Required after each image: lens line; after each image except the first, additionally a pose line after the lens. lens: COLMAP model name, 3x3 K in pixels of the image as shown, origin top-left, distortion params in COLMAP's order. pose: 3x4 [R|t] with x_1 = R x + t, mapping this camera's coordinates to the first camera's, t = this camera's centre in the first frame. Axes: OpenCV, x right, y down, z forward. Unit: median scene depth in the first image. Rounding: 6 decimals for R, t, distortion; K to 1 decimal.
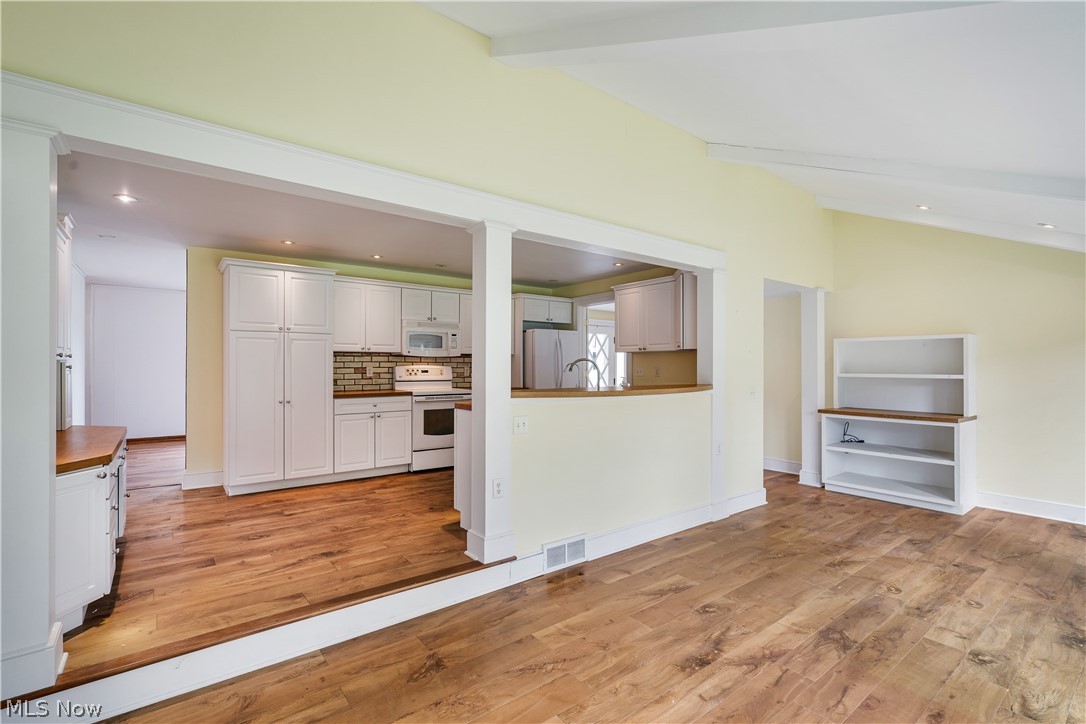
lens RADIAL K [[493.5, 0, 540.4], [0, 493.5, 367.0], [0, 0, 1]] dist [-0.004269, 0.001572]
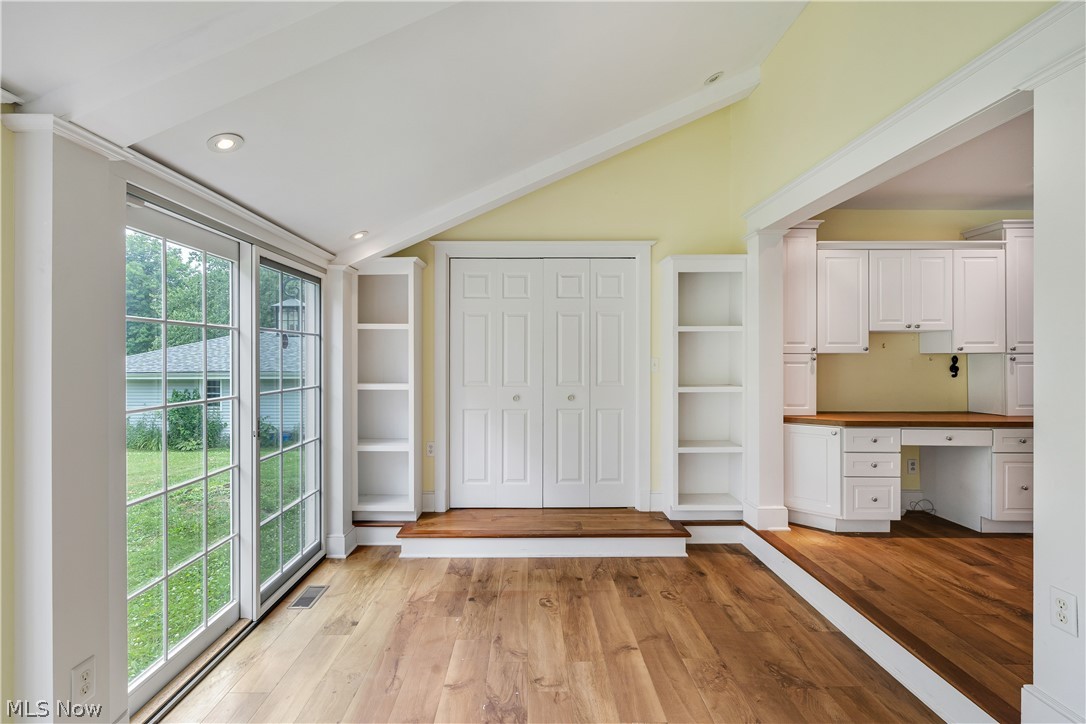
lens RADIAL K [[506.9, 0, 527.6], [0, 506.9, 355.7], [0, 0, 1]] dist [-0.001905, 0.004380]
pose [[-0.612256, -0.004768, -0.790645, 0.540277], [-0.003657, 0.999988, -0.003198, -0.000394], [0.790651, 0.000933, -0.612266, 0.763349]]
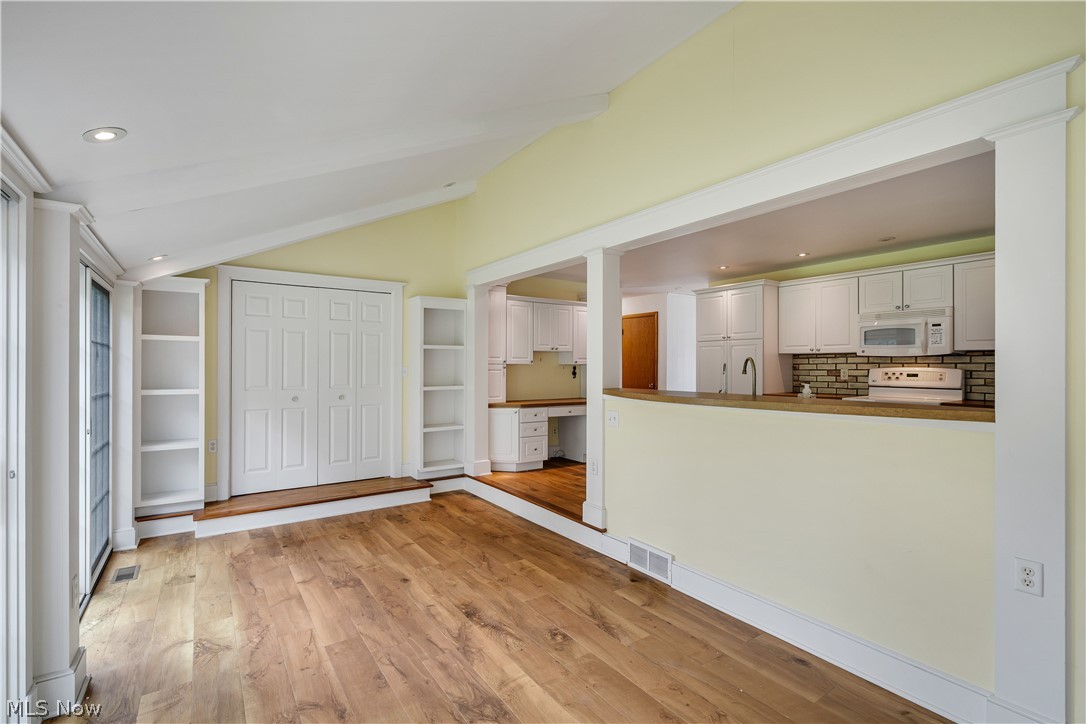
lens RADIAL K [[493.5, 0, 540.4], [0, 493.5, 368.8], [0, 0, 1]] dist [-0.004269, 0.001572]
pose [[-0.057323, 0.001460, -0.998355, 0.981051], [-0.005617, 0.999983, 0.001785, 0.001173], [0.998340, 0.005710, -0.057314, 0.802413]]
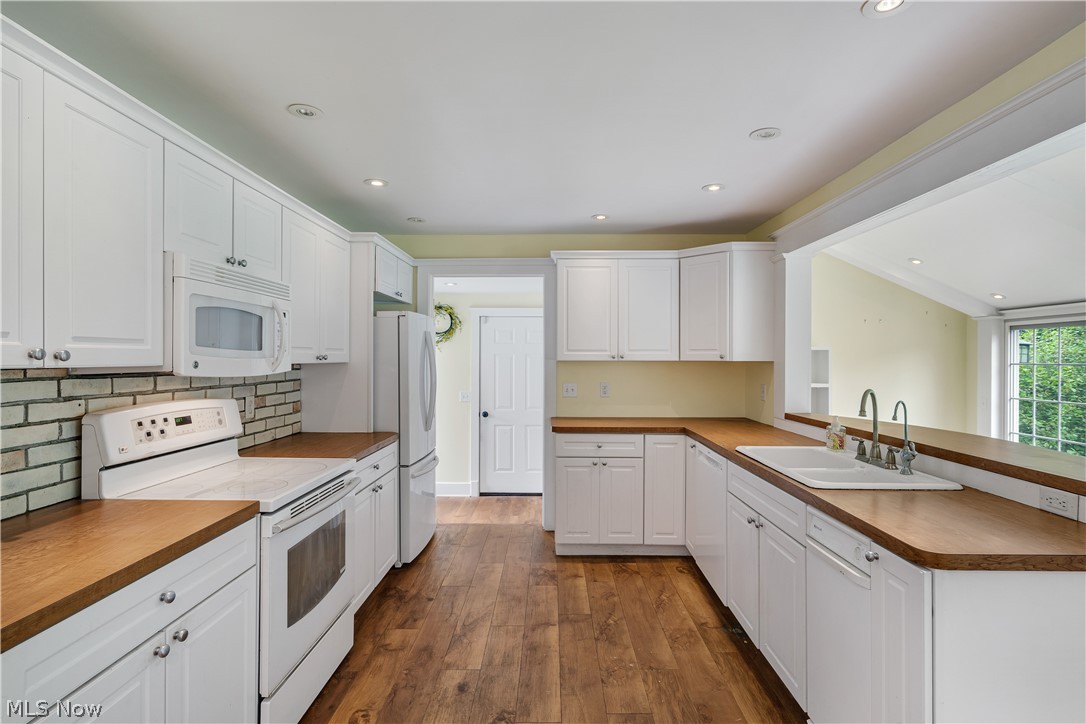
lens RADIAL K [[530.5, 0, 549.6], [0, 530.5, 359.4], [0, 0, 1]] dist [-0.001153, 0.003033]
pose [[0.613961, -0.001817, 0.789335, -0.625754], [0.000155, 0.999998, 0.002181, -0.055573], [-0.789337, -0.001217, 0.613959, 1.030919]]
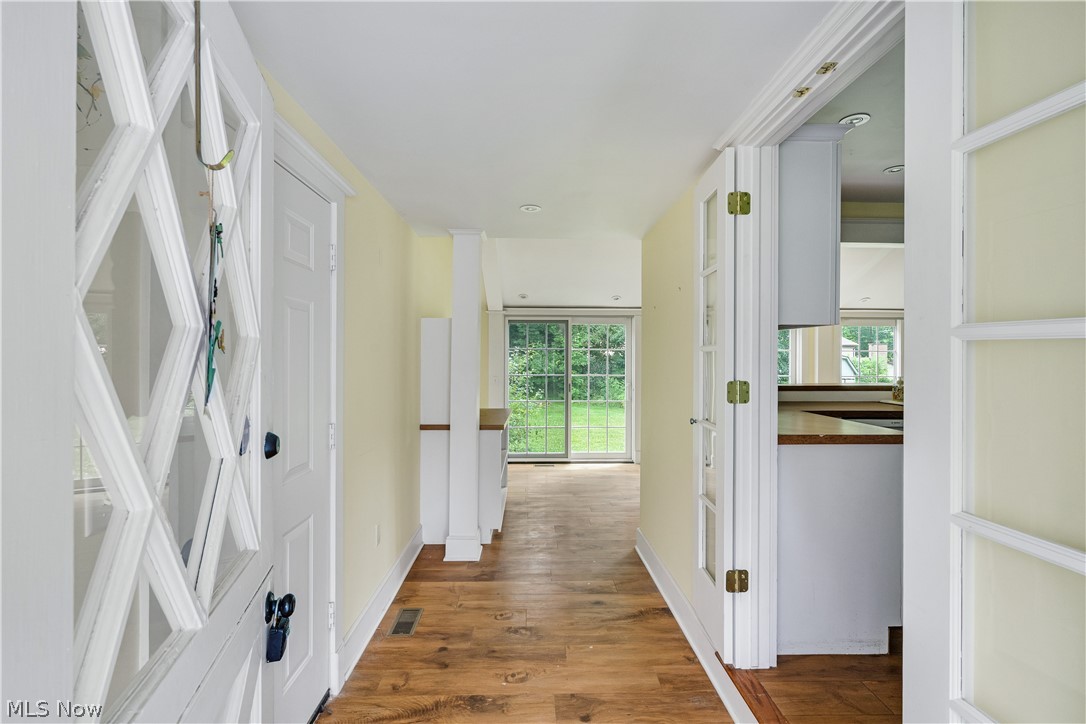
lens RADIAL K [[482.9, 0, 542.0], [0, 482.9, 360.4], [0, 0, 1]] dist [-0.003016, 0.000554]
pose [[-0.802696, -0.004567, 0.596370, 0.201025], [-0.001884, 0.999985, 0.005123, -0.010728], [-0.596385, 0.002989, -0.802693, 2.352091]]
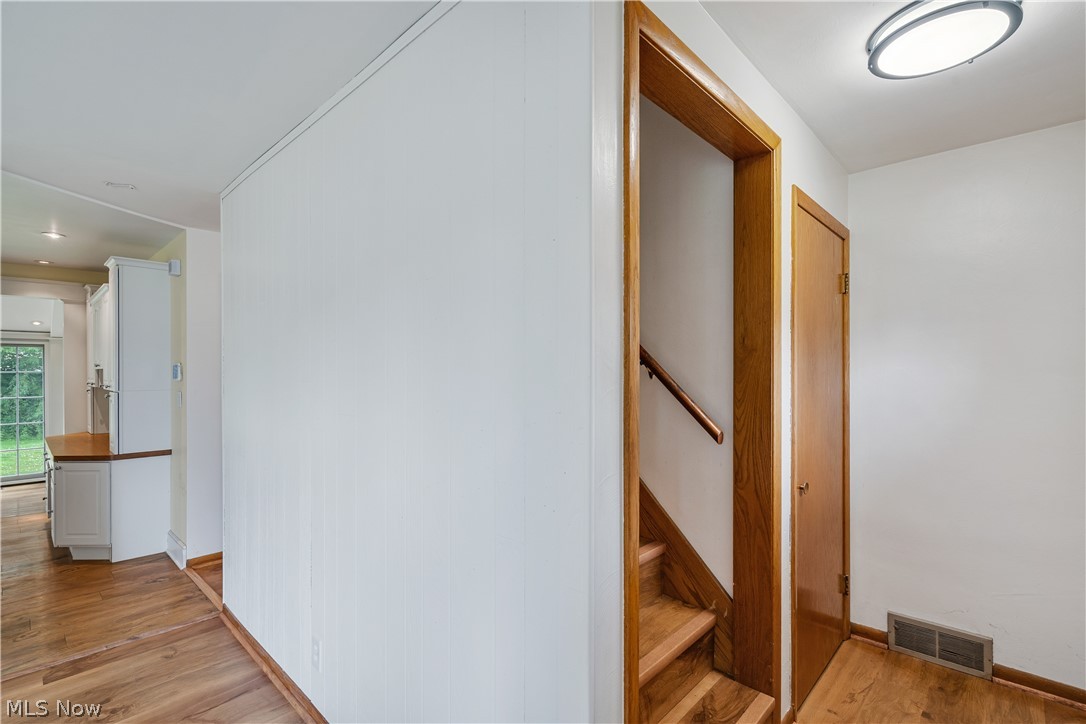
lens RADIAL K [[491.7, 0, 545.6], [0, 491.7, 371.9], [0, 0, 1]] dist [0.003276, -0.000120]
pose [[-0.986744, -0.002684, -0.162263, -1.619181], [-0.003799, 0.999971, 0.006564, -0.063221], [0.162240, 0.007094, -0.986726, 2.088892]]
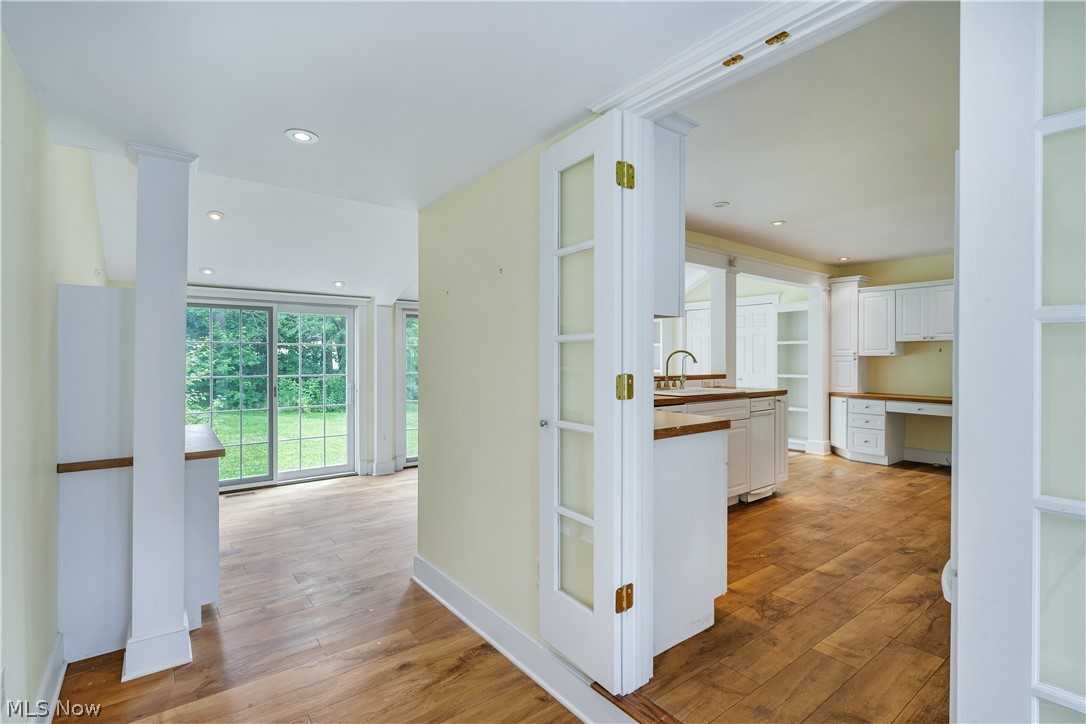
lens RADIAL K [[493.5, 0, 535.5], [0, 493.5, 359.7], [0, 0, 1]] dist [-0.004269, 0.001572]
pose [[-0.999803, -0.002741, 0.019670, 0.419064], [-0.002661, 0.999988, 0.004128, -0.001609], [-0.019681, 0.004075, -0.999798, 2.284431]]
